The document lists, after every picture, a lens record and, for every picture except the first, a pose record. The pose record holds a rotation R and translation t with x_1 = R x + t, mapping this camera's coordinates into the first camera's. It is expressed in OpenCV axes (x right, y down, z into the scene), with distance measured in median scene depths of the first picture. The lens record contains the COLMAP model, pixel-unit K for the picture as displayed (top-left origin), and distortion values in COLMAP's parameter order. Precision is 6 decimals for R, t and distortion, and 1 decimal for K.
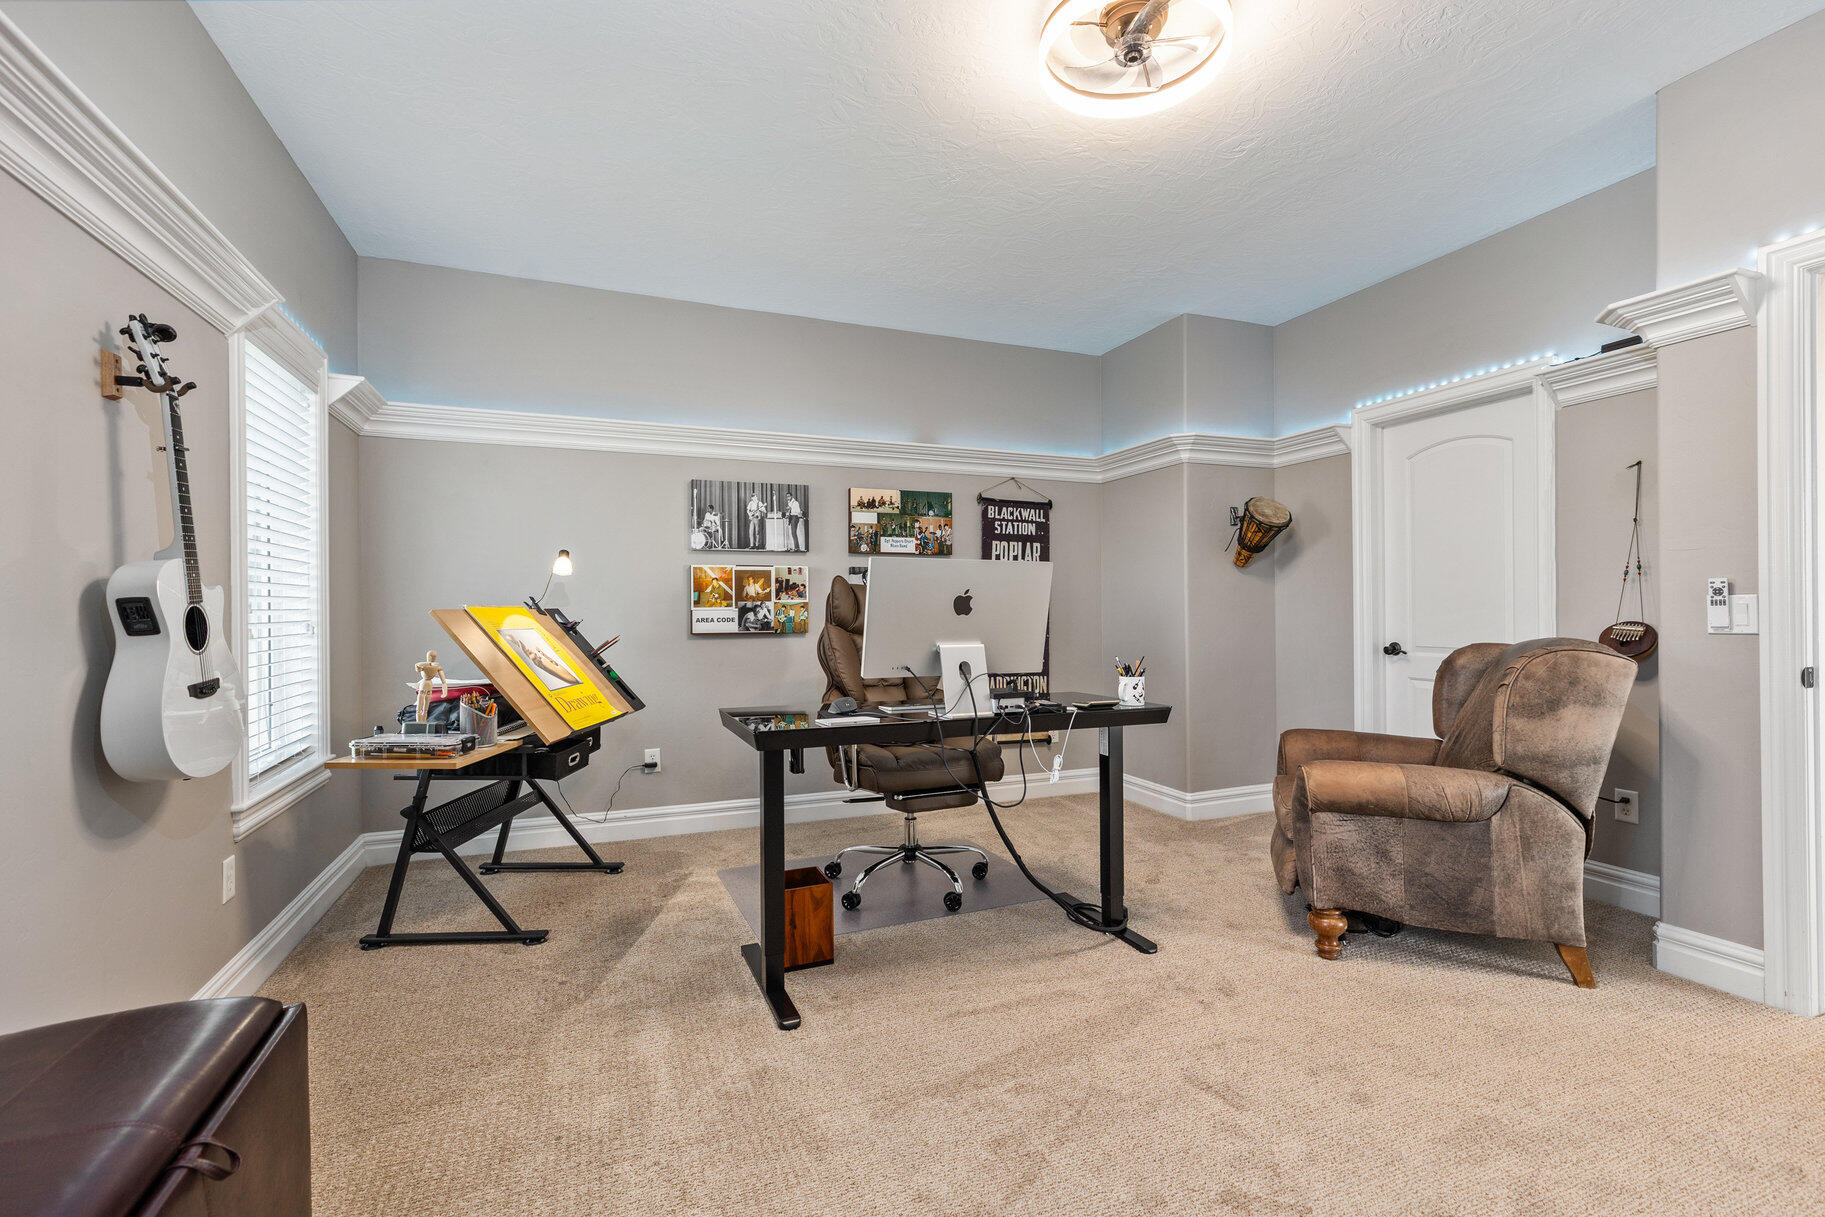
lens RADIAL K [[831.0, 0, 923.8], [0, 831.0, 614.8], [0, 0, 1]] dist [0.006222, 0.000206]
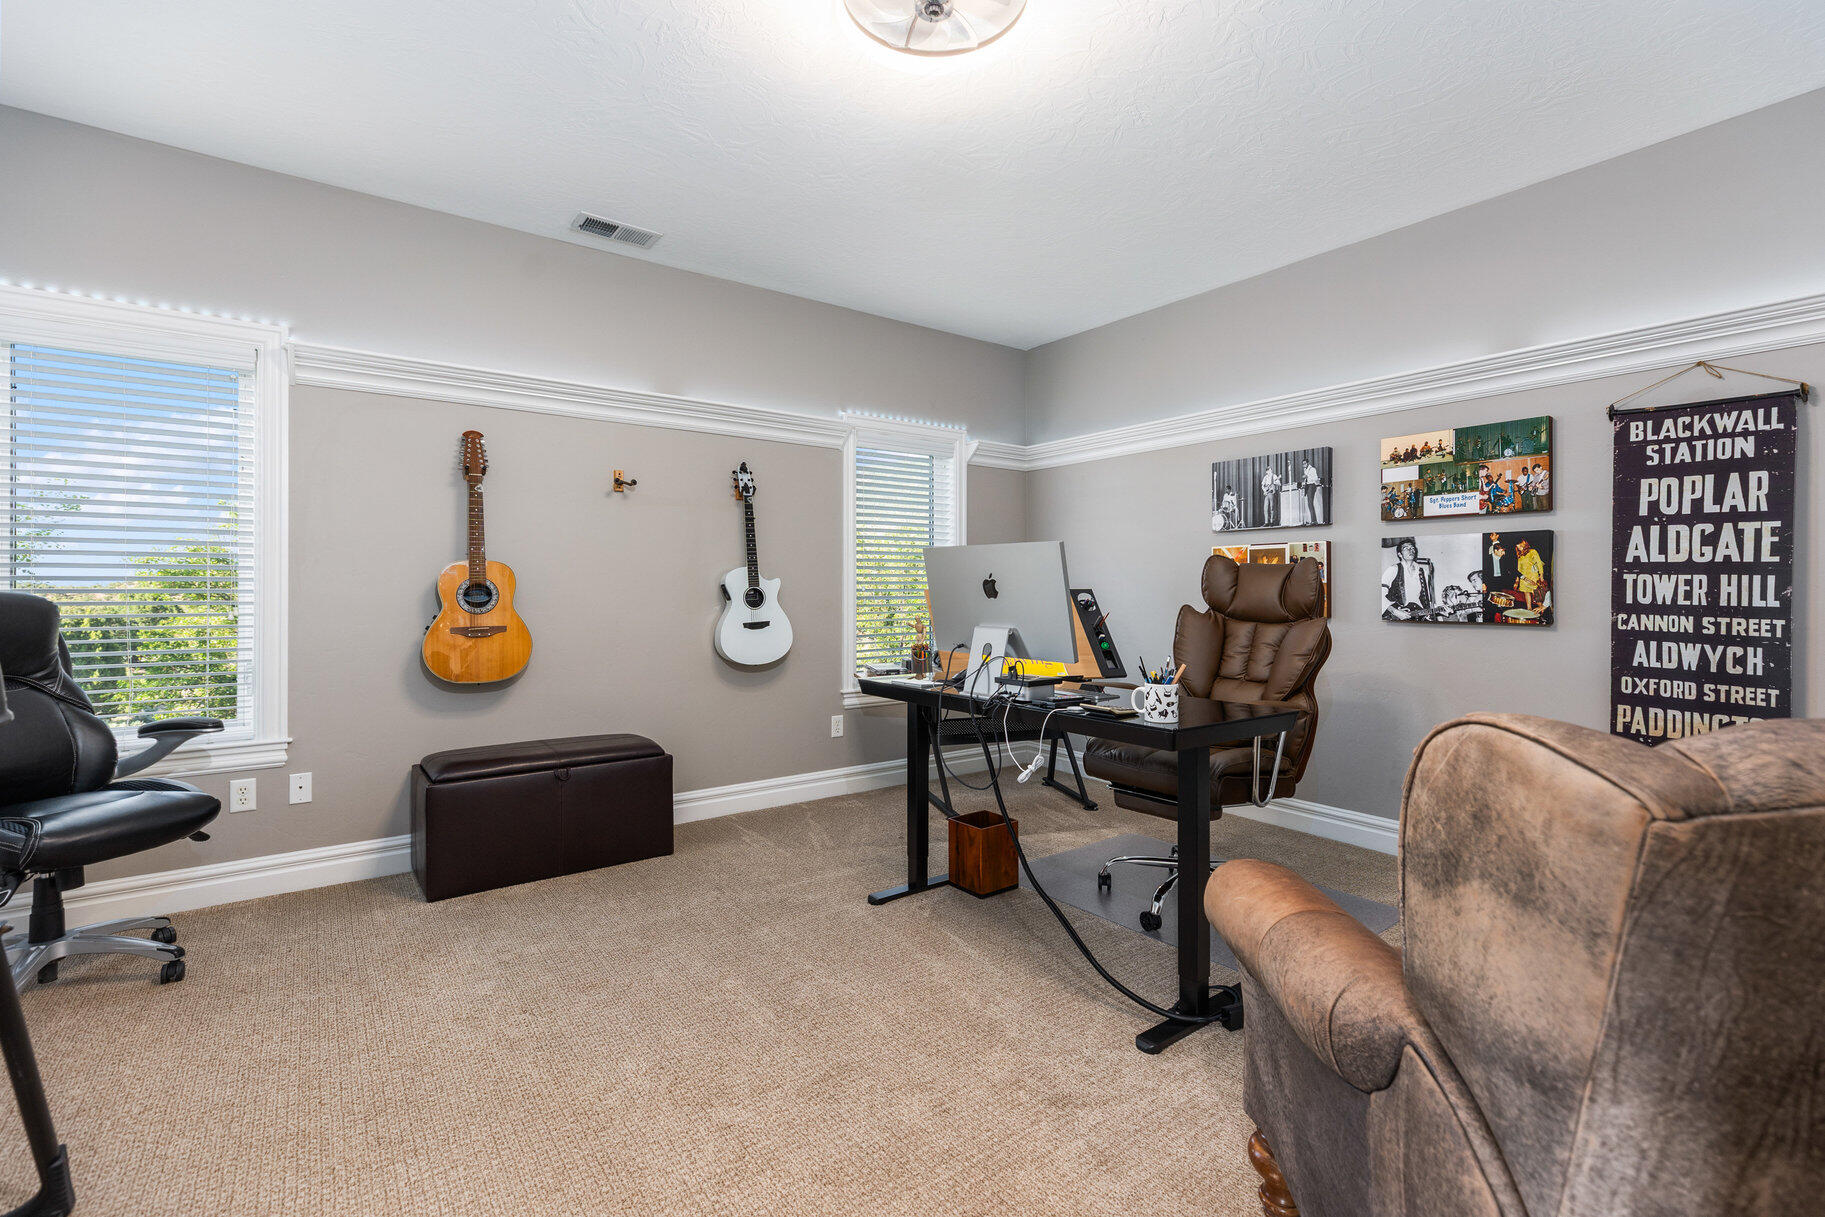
lens RADIAL K [[831.0, 0, 917.1], [0, 831.0, 595.9], [0, 0, 1]] dist [0.006222, 0.000206]
pose [[0.242256, 0.013281, -0.970121, 0.574863], [-0.009021, 0.999894, 0.011436, -0.007543], [0.970170, 0.005981, 0.242350, 0.370468]]
